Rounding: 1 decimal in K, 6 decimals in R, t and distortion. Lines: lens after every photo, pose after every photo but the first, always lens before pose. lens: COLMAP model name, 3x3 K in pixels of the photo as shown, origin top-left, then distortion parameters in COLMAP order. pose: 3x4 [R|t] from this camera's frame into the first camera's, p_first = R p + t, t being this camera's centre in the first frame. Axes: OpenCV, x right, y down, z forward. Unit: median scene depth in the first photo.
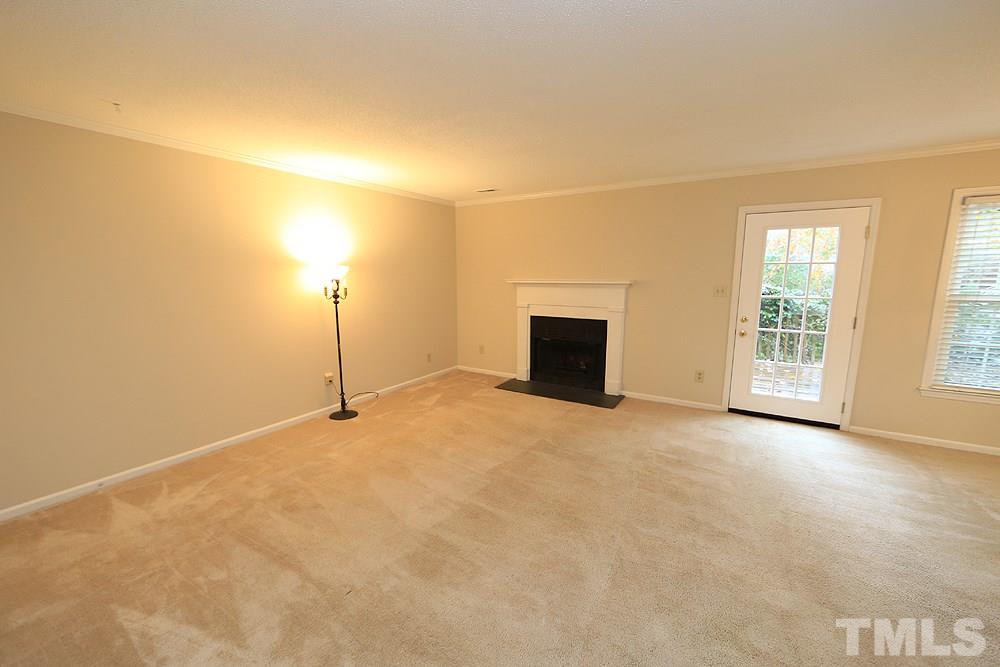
lens RADIAL K [[399.9, 0, 500.0], [0, 399.9, 333.5], [0, 0, 1]] dist [-0.000255, 0.000293]
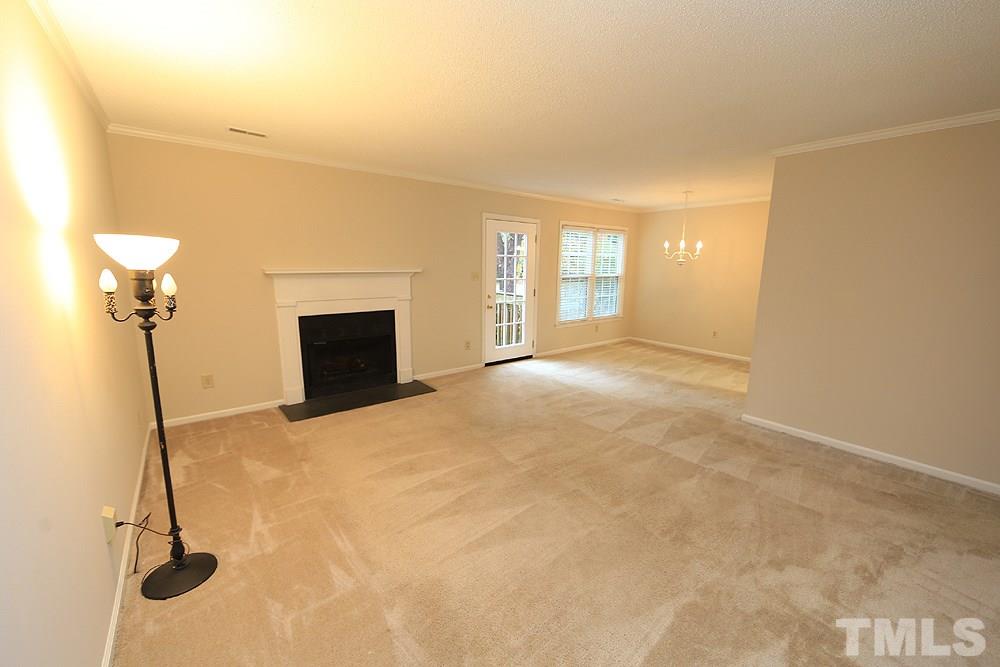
lens RADIAL K [[399.9, 0, 500.0], [0, 399.9, 333.5], [0, 0, 1]] dist [-0.000255, 0.000293]
pose [[0.331821, -0.159350, 0.929786, -0.631331], [0.131909, 0.983784, 0.121529, -0.068013], [-0.934074, 0.082321, 0.347460, 0.472082]]
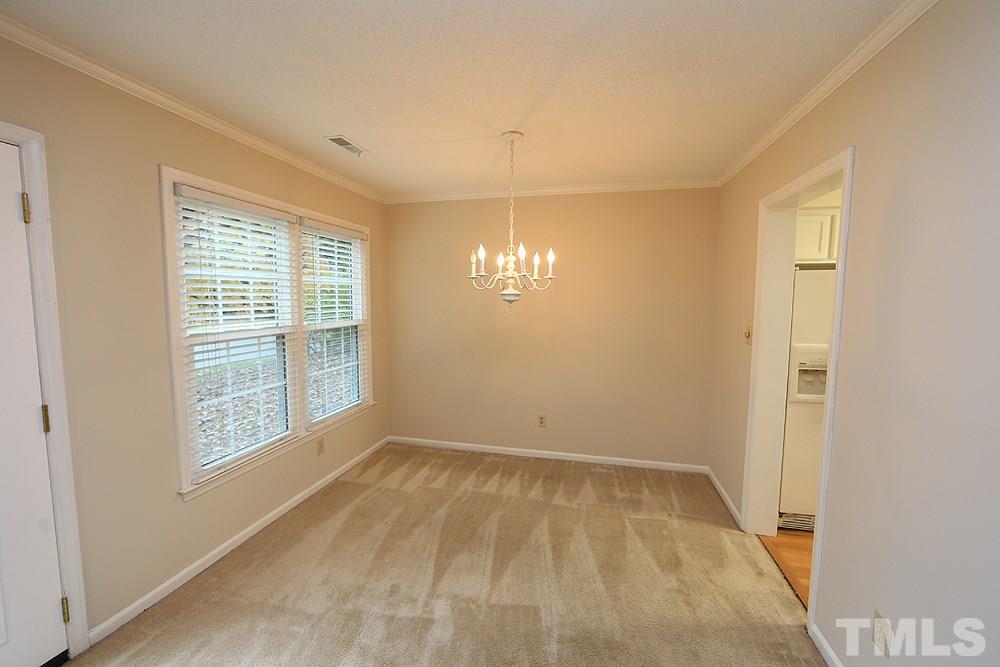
lens RADIAL K [[399.9, 0, 500.0], [0, 399.9, 333.5], [0, 0, 1]] dist [-0.000255, 0.000293]
pose [[-0.317896, -0.083734, 0.944421, 0.279146], [0.142174, 0.980620, 0.134800, -0.087224], [-0.937405, 0.177125, -0.299830, 0.548218]]
